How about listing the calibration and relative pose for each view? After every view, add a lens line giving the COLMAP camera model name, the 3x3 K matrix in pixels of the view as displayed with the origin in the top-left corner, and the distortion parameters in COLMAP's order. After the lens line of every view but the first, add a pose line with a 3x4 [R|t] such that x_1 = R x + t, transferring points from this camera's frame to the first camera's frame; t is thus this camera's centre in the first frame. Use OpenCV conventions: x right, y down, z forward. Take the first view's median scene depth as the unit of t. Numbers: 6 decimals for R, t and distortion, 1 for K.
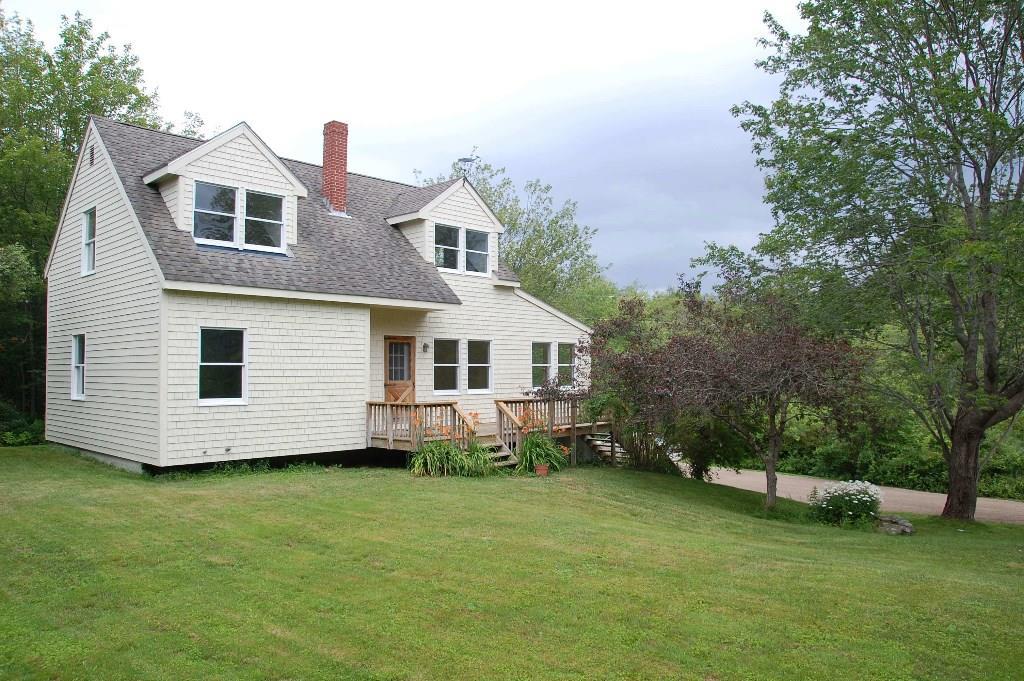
lens RADIAL K [[759.6, 0, 512.0], [0, 759.6, 340.5], [0, 0, 1]] dist [-0.088992, 0.003406]
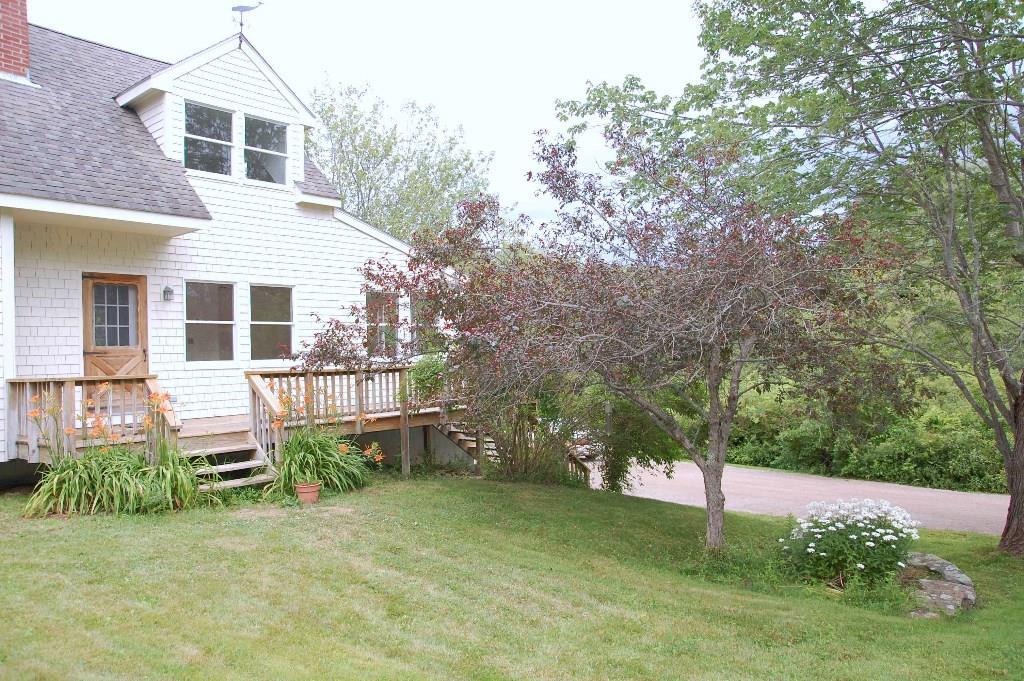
lens RADIAL K [[735.9, 0, 512.0], [0, 735.9, 340.5], [0, 0, 1]] dist [-0.135459, 0.120105]
pose [[0.998753, -0.022787, 0.044412, 0.143947], [0.022067, 0.999618, 0.016639, 0.044350], [-0.044774, -0.015638, 0.998875, 0.386743]]
